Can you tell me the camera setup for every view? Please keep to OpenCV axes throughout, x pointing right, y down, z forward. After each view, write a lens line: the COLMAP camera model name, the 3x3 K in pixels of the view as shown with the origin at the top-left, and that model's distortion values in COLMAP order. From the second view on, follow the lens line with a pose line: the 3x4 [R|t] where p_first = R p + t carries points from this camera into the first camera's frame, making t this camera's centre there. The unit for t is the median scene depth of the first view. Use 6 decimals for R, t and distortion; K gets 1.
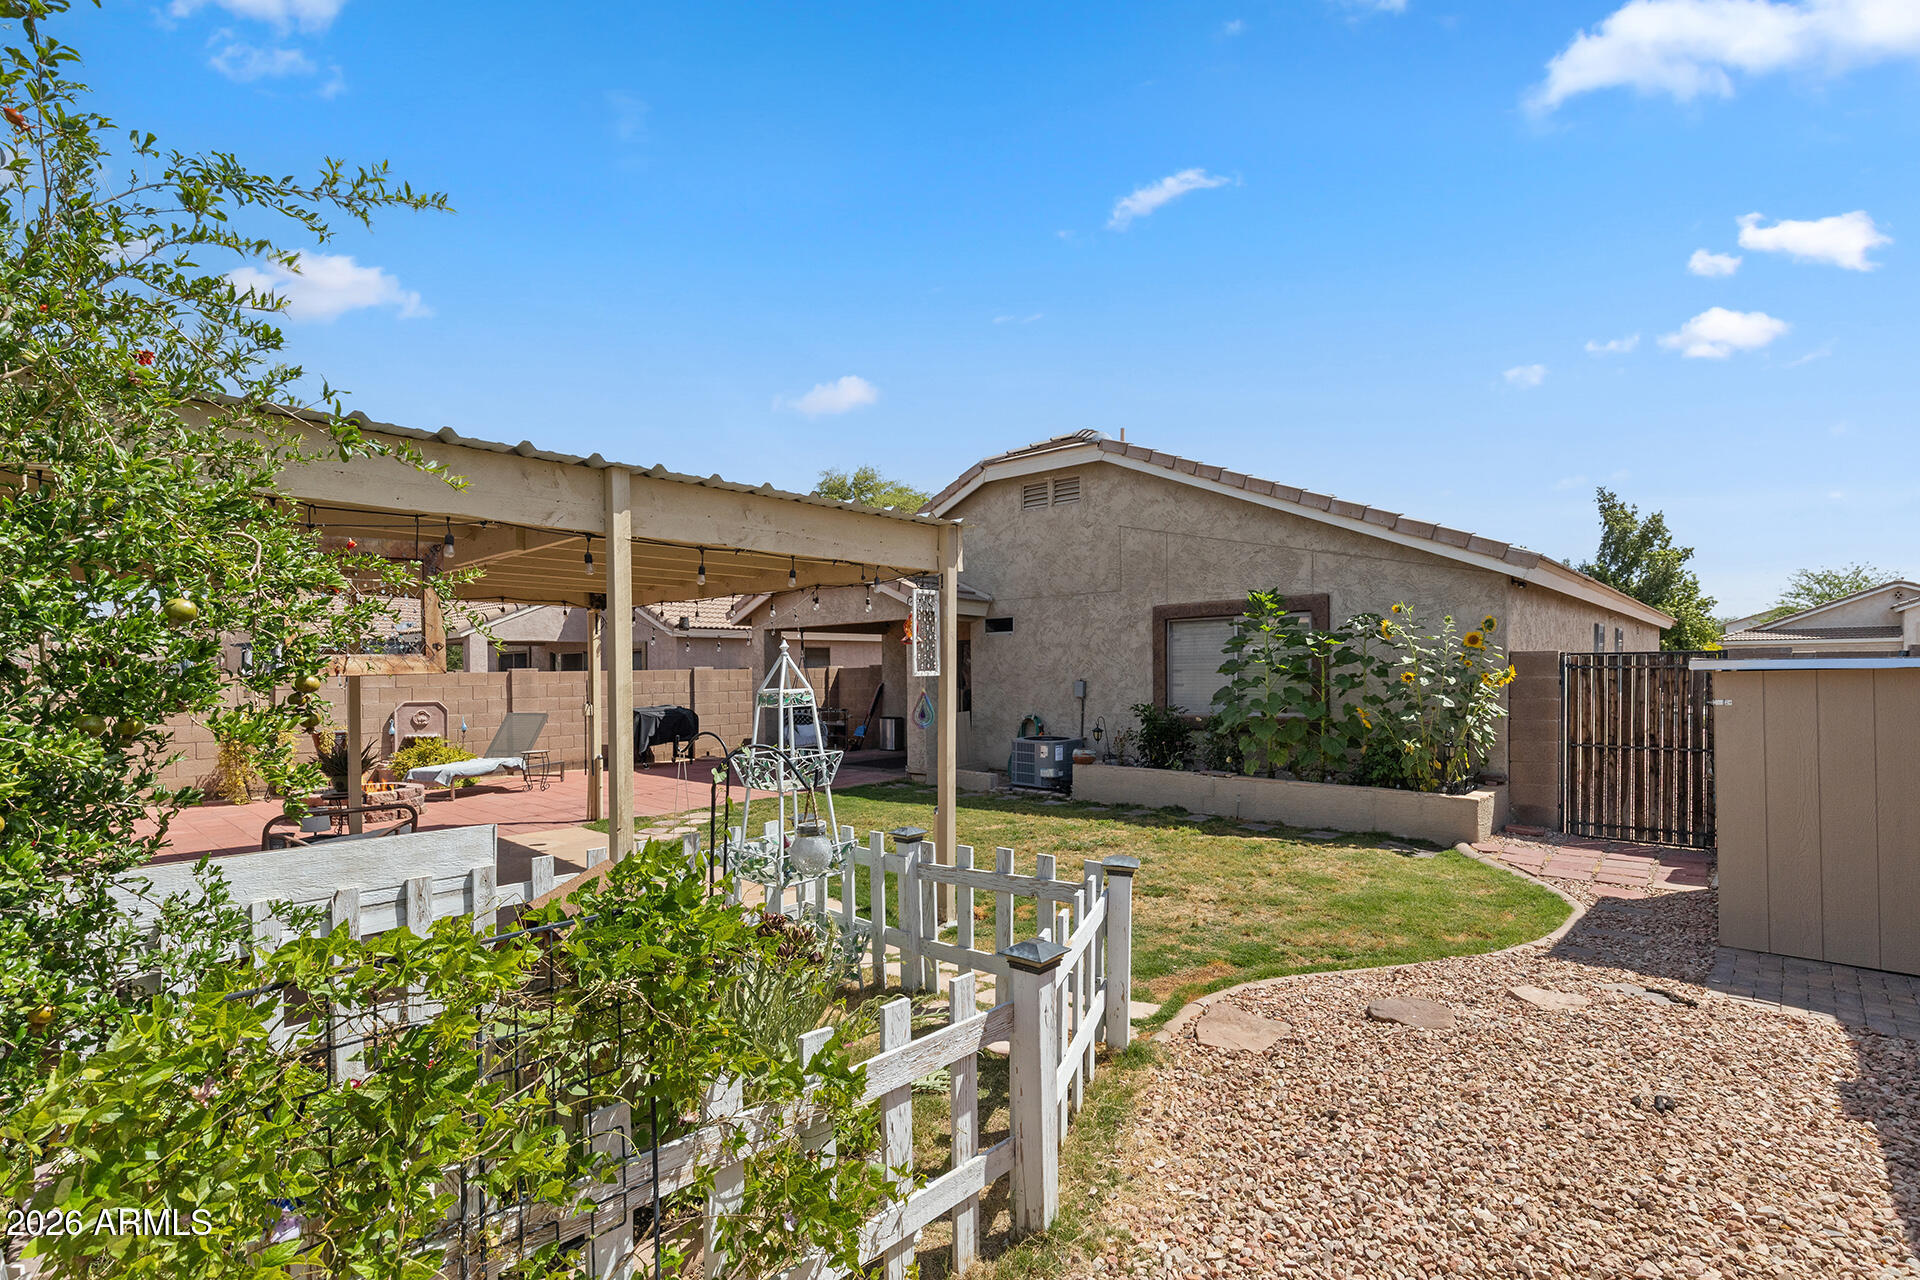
lens RADIAL K [[896.7, 0, 953.4], [0, 896.7, 687.5], [0, 0, 1]] dist [0.022403, -0.000379]
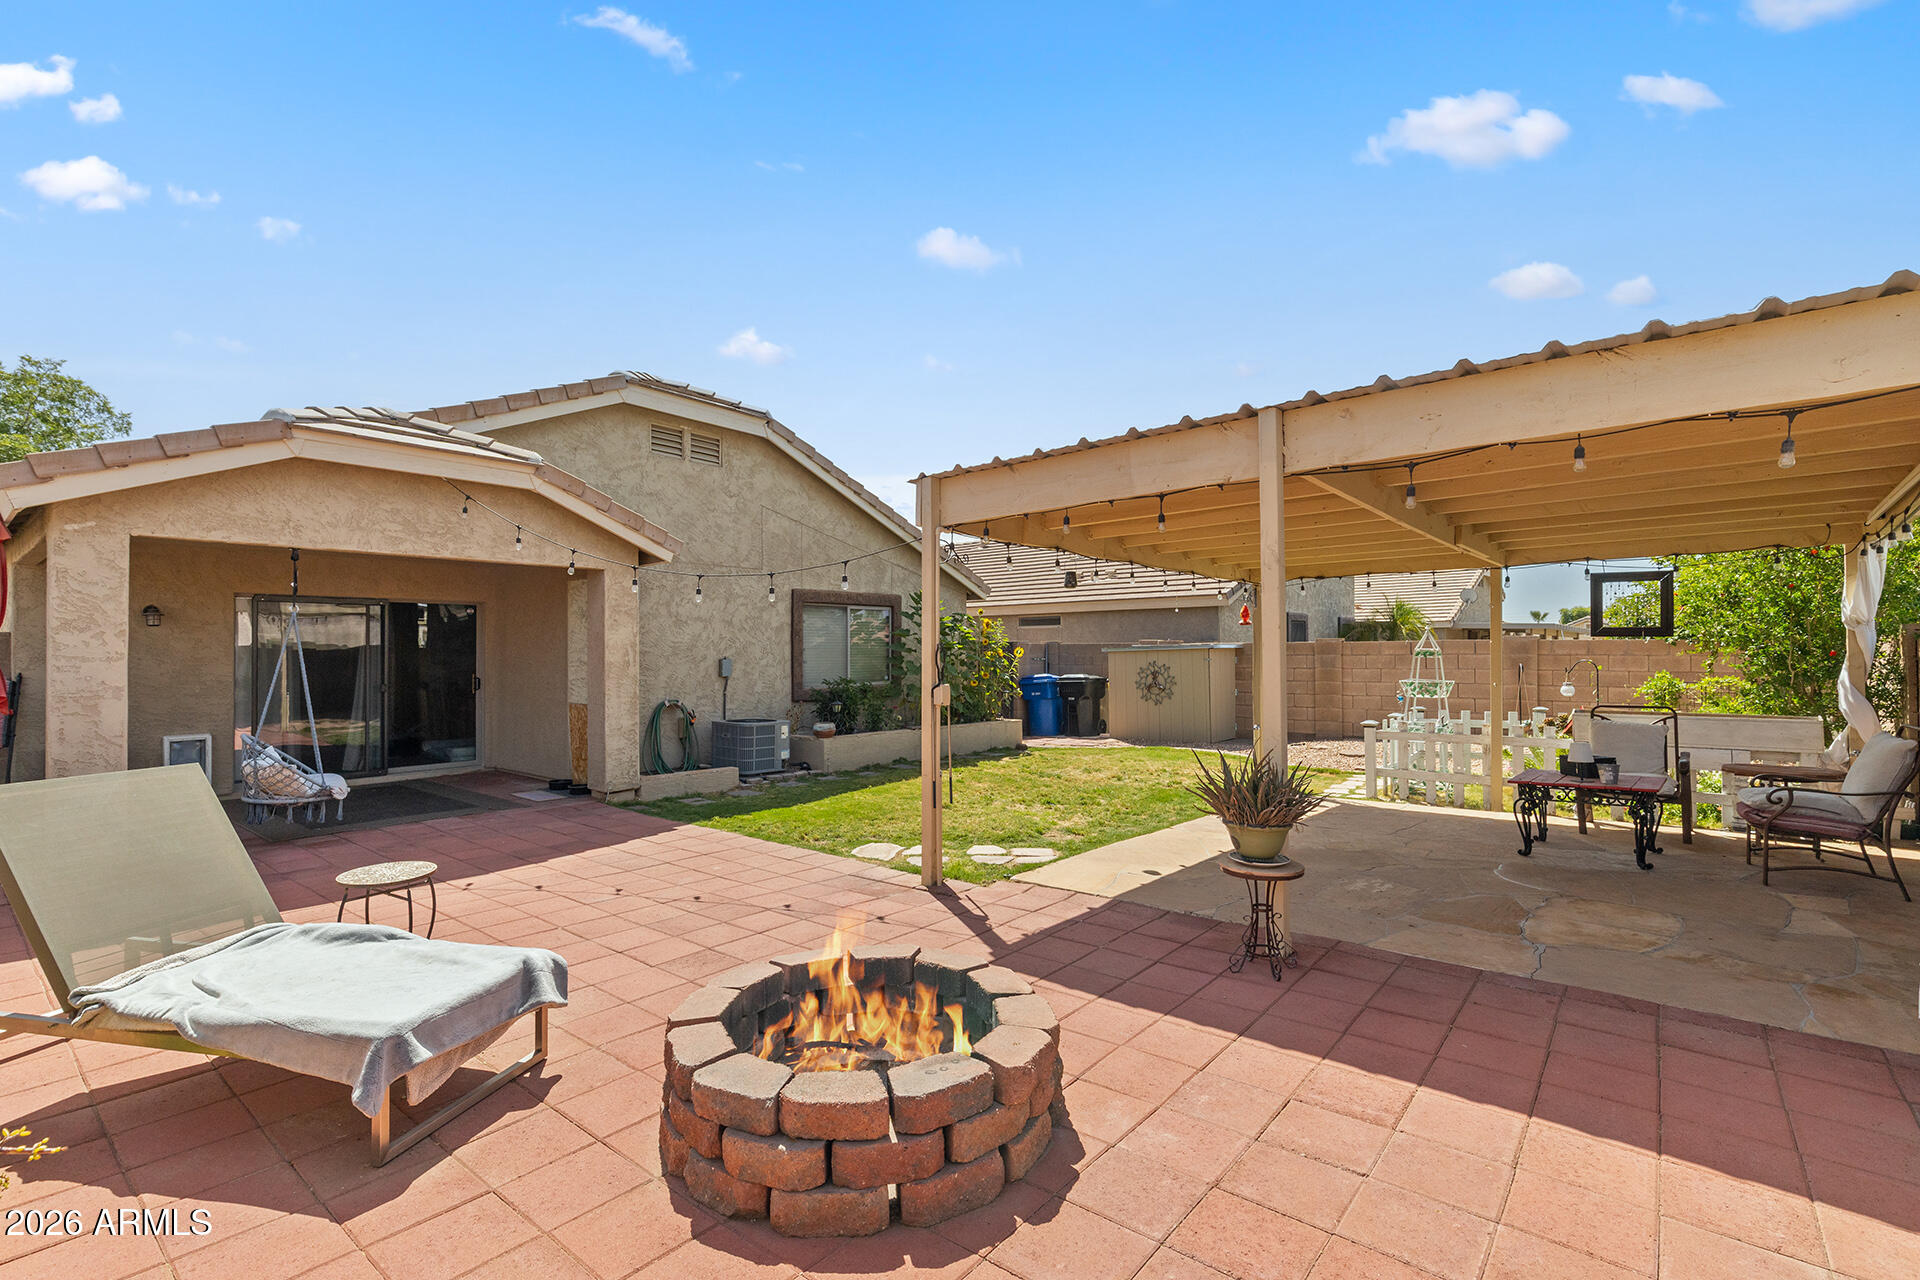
lens RADIAL K [[858.5, 0, 957.3], [0, 858.5, 640.0], [0, 0, 1]] dist [0.006277, -0.000919]
pose [[-0.047360, 0.028403, 0.998474, -0.850118], [0.026043, 0.999291, -0.027191, 0.003751], [-0.998538, 0.024716, -0.048066, 0.896249]]
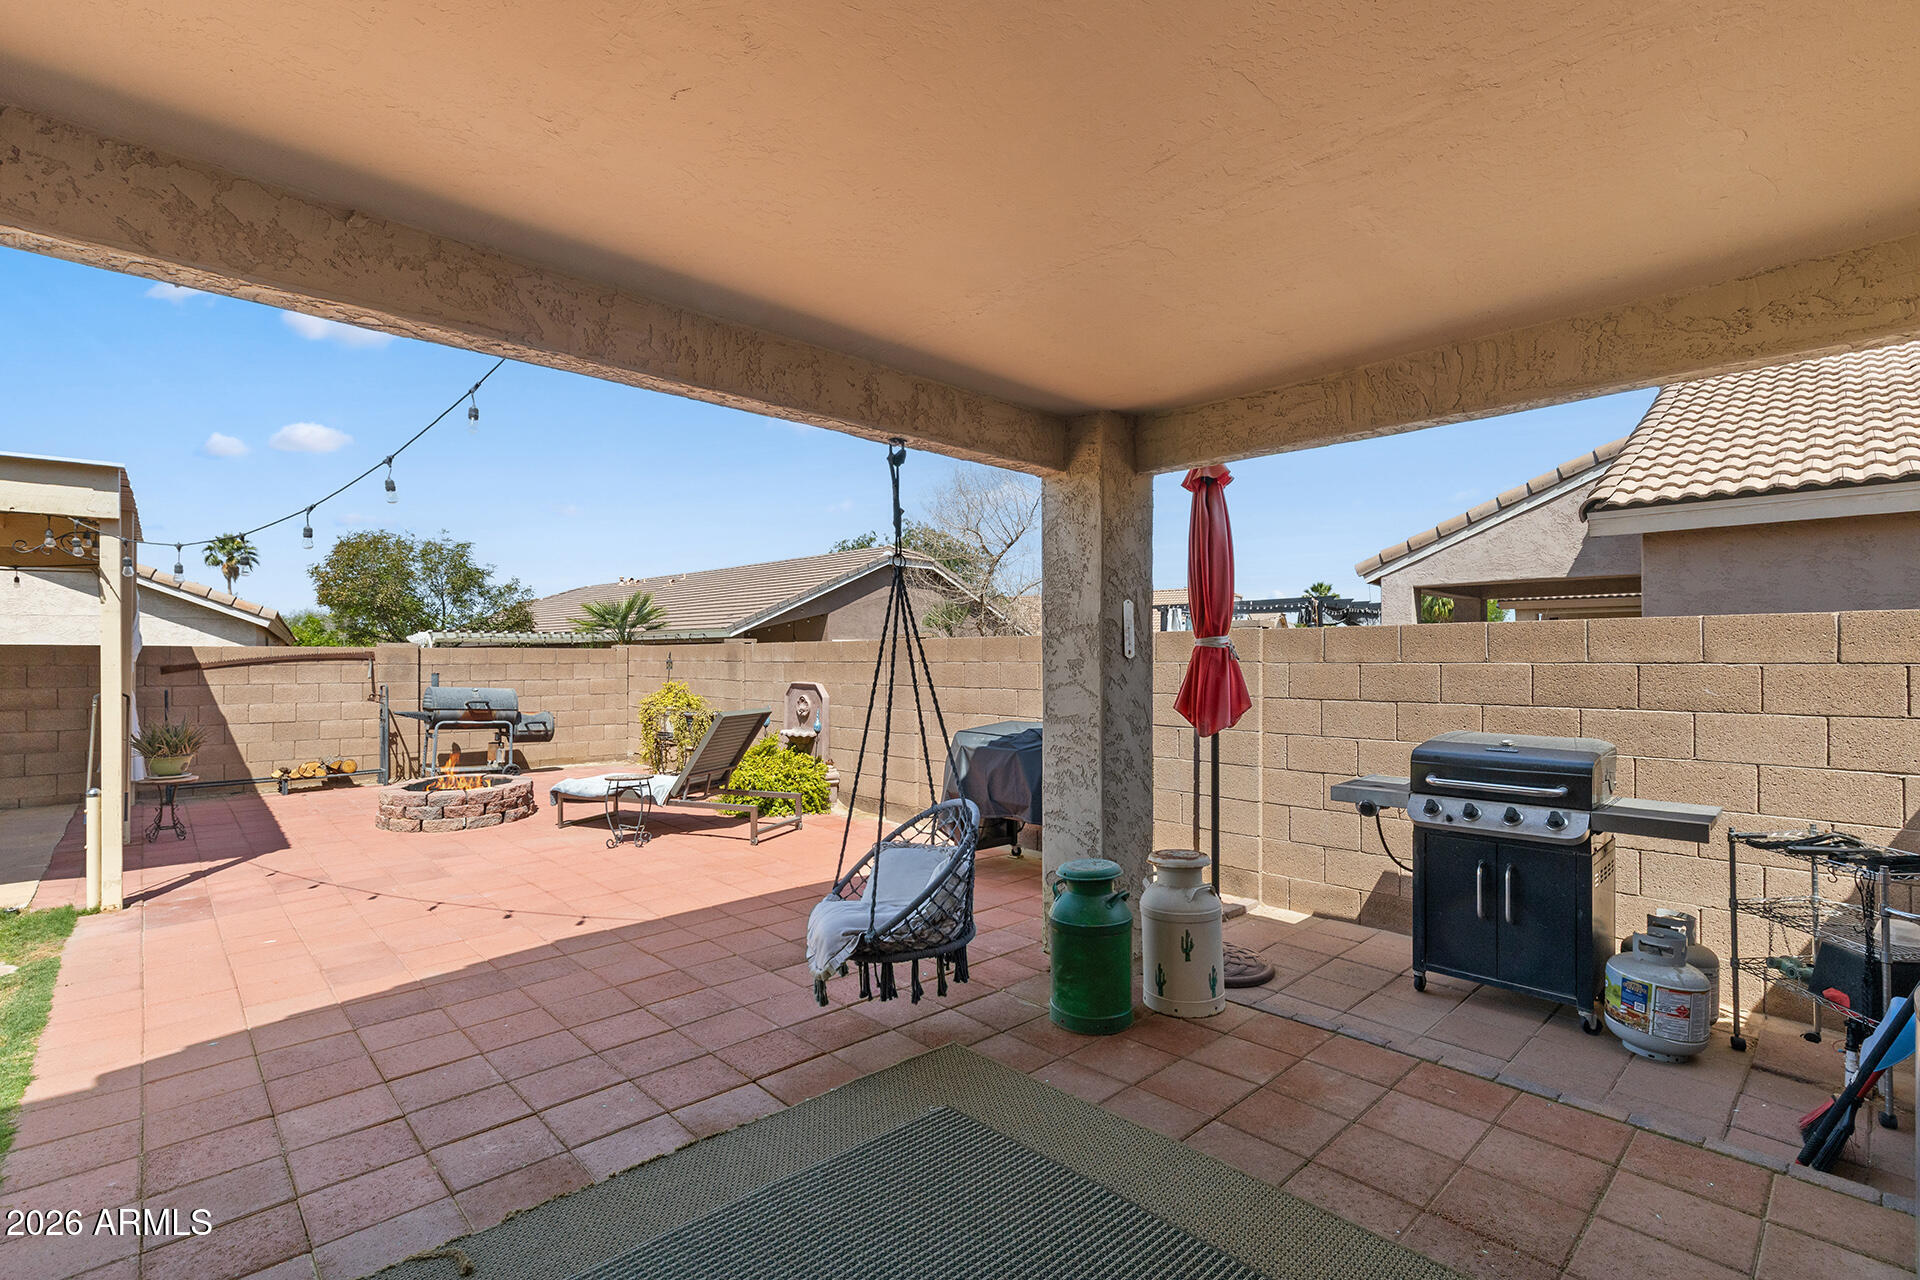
lens RADIAL K [[864.7, 0, 952.8], [0, 864.7, 654.1], [0, 0, 1]] dist [0.004894, 0.000071]
pose [[-0.084007, 0.008951, -0.996425, 0.078122], [-0.017212, 0.999797, 0.010433, -0.018633], [0.996316, 0.018027, -0.083836, 1.377985]]
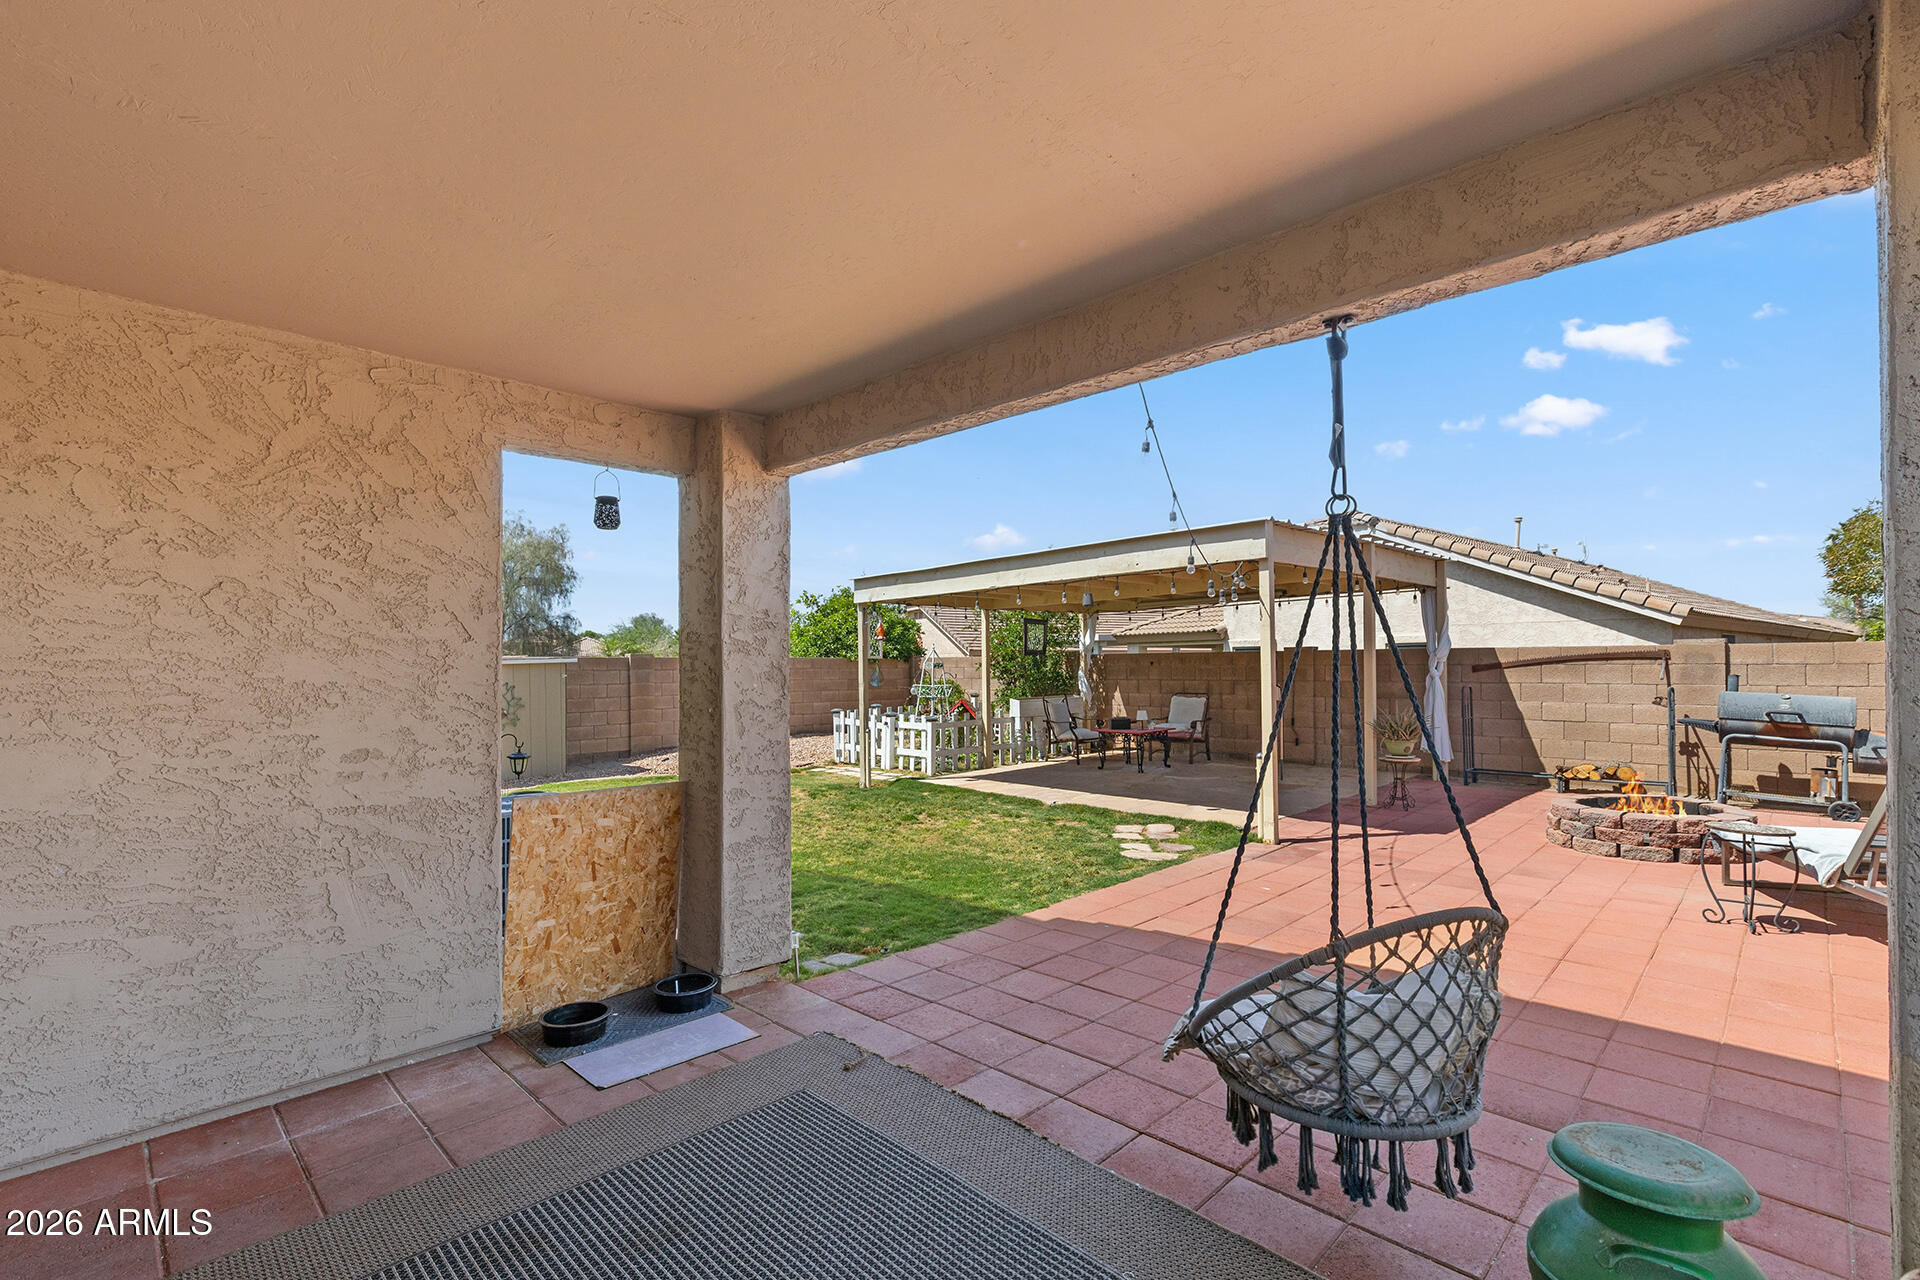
lens RADIAL K [[864.7, 0, 952.8], [0, 864.7, 654.1], [0, 0, 1]] dist [0.004894, 0.000071]
pose [[-0.998971, 0.020584, 0.040406, -0.142281], [0.020912, 0.999752, 0.007708, -0.017328], [-0.040237, 0.008545, -0.999154, 1.534617]]
